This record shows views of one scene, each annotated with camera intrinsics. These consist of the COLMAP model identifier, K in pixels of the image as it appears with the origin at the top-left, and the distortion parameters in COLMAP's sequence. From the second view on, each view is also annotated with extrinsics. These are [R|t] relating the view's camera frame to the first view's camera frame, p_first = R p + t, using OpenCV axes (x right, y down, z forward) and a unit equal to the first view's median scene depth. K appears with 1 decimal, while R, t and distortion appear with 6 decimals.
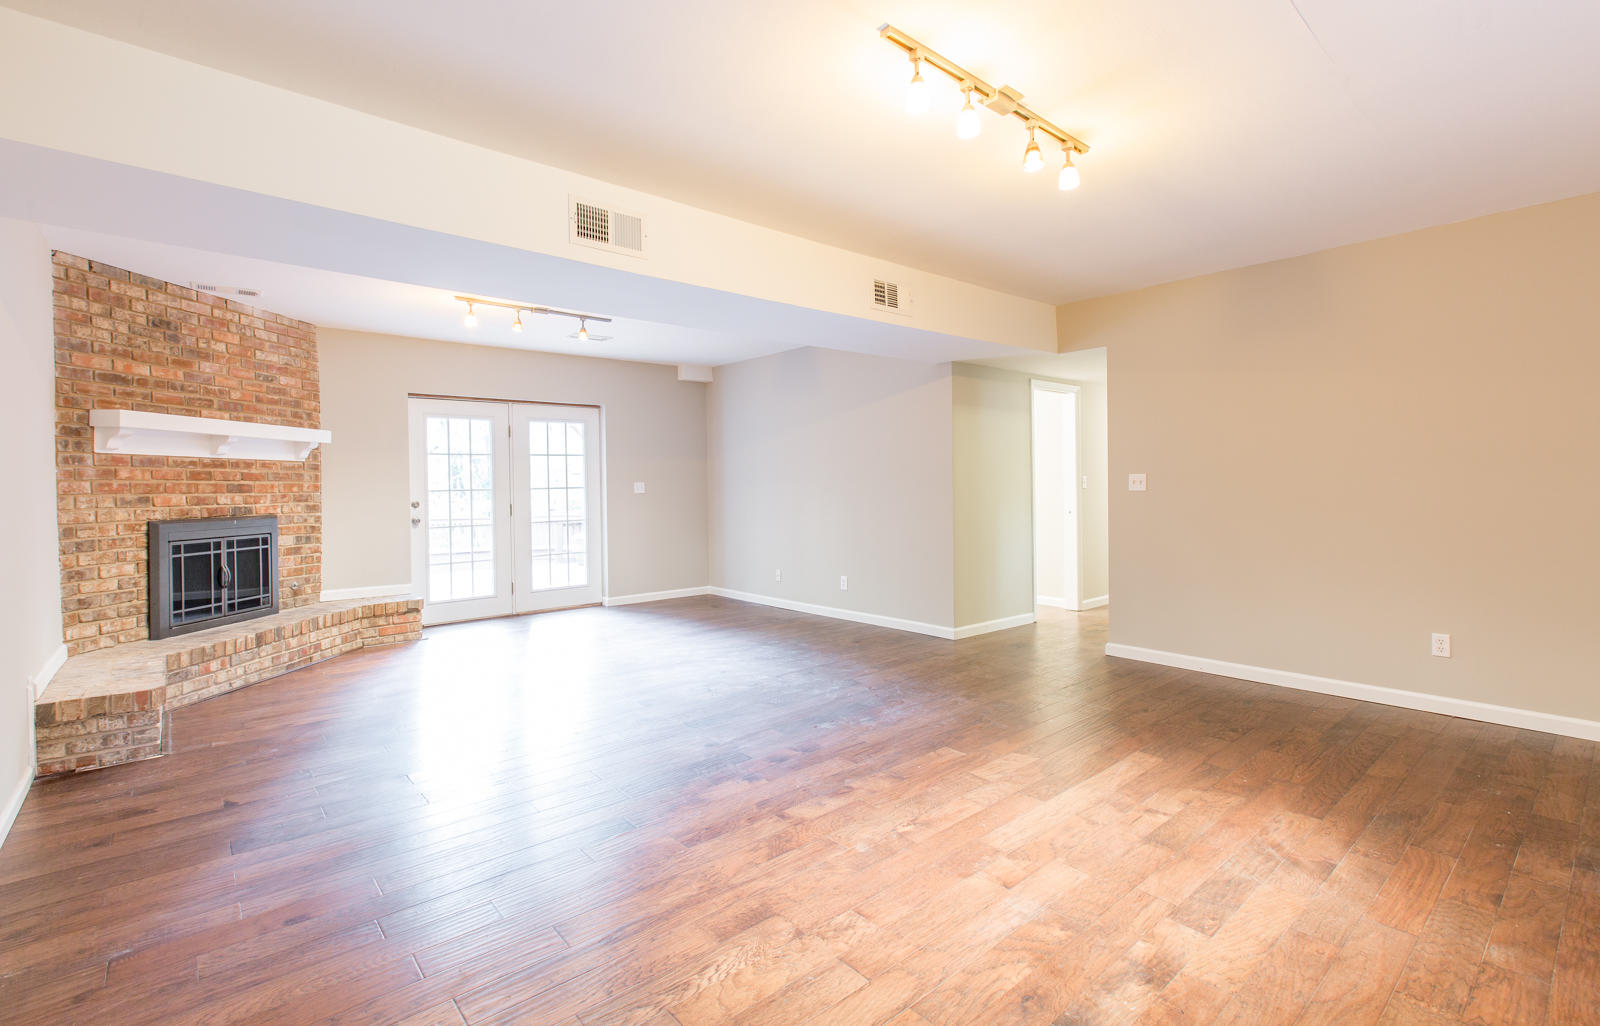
lens RADIAL K [[727.1, 0, 793.4], [0, 727.1, 493.0], [0, 0, 1]] dist [0.011189, -0.000436]
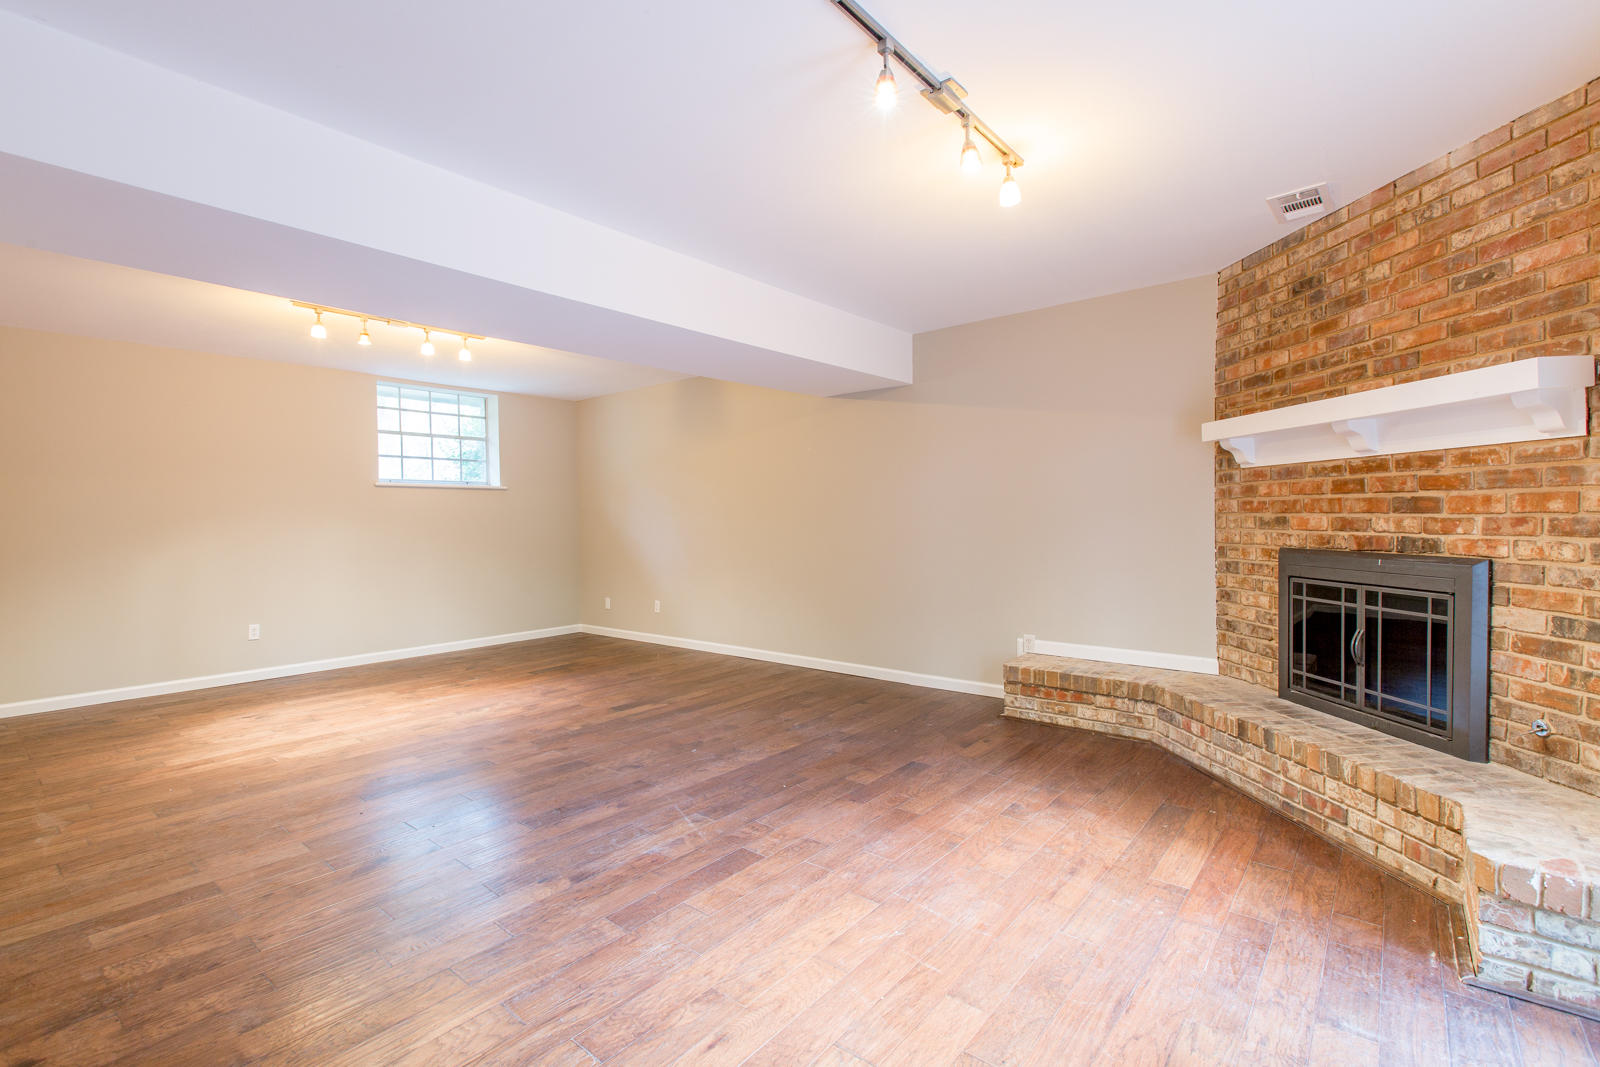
lens RADIAL K [[723.7, 0, 791.4], [0, 723.7, 533.2], [0, 0, 1]] dist [0.001440, -0.000803]
pose [[-0.985881, 0.026702, -0.165307, -0.205212], [0.020844, 0.999095, 0.037072, -0.015972], [0.166148, 0.033103, -0.985545, 1.559027]]
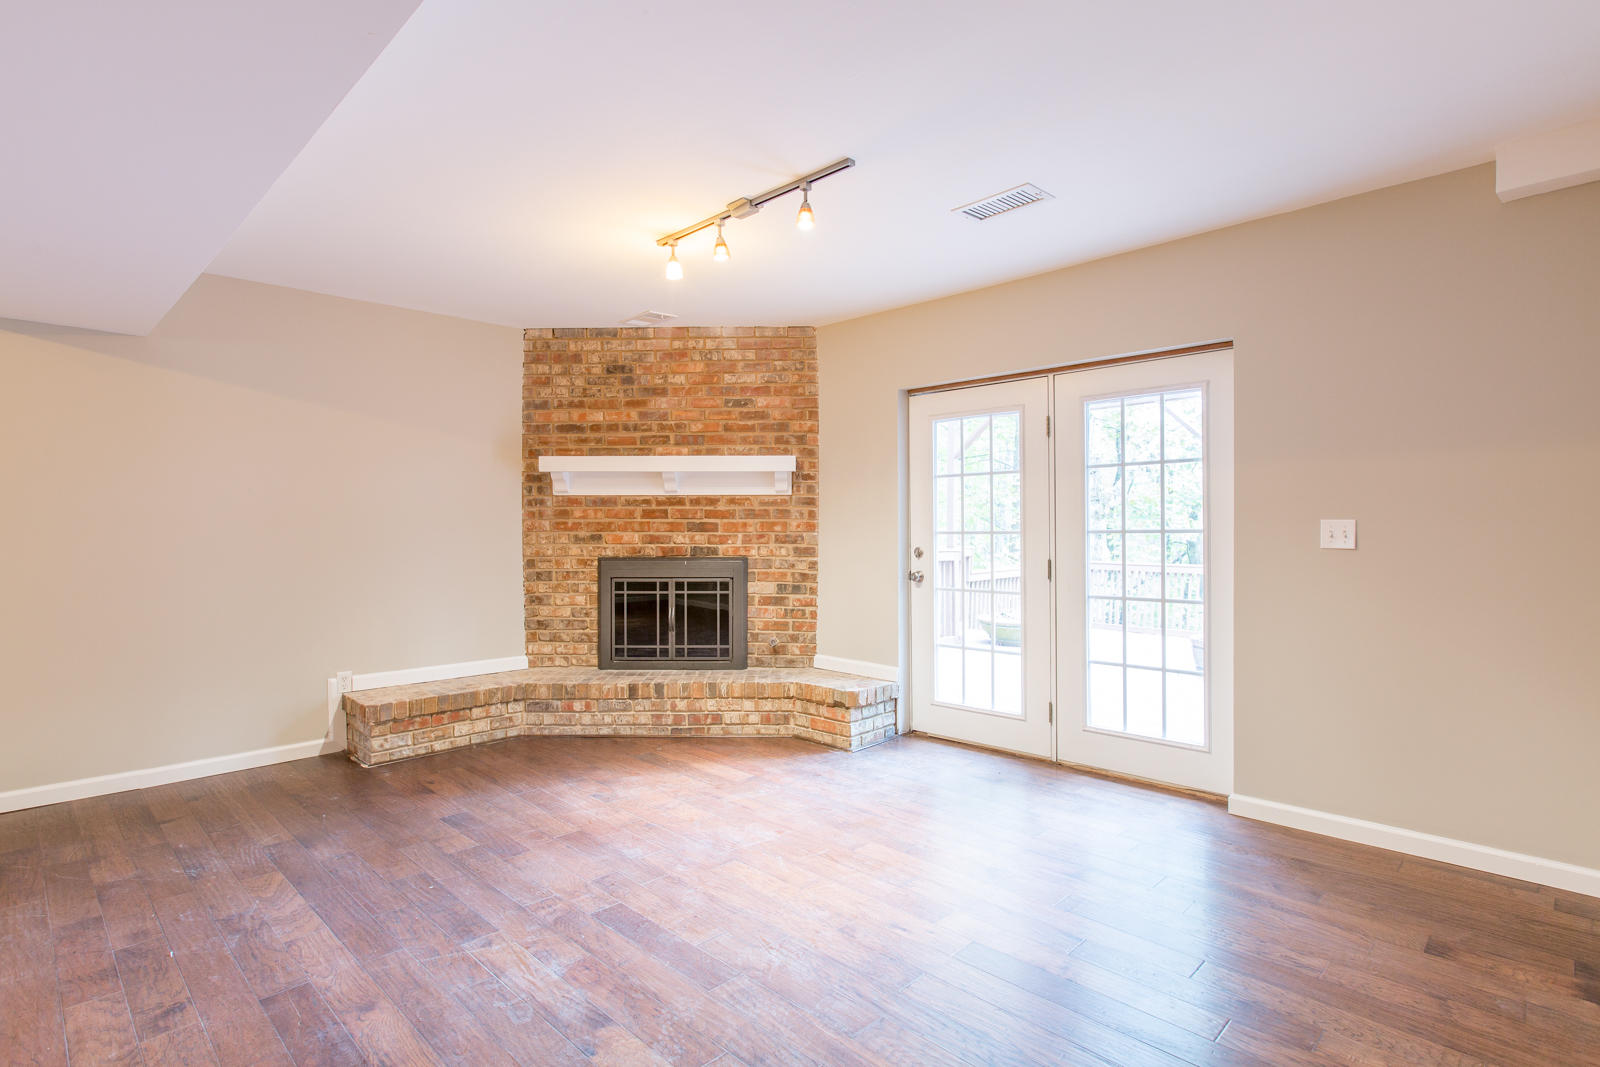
lens RADIAL K [[806.0, 0, 793.6], [0, 806.0, 531.3], [0, 0, 1]] dist [-0.003833, 0.001262]
pose [[0.078029, 0.016839, -0.996809, 0.290237], [-0.010505, 0.999816, 0.016067, -0.019463], [0.996896, 0.009218, 0.078191, 1.100062]]
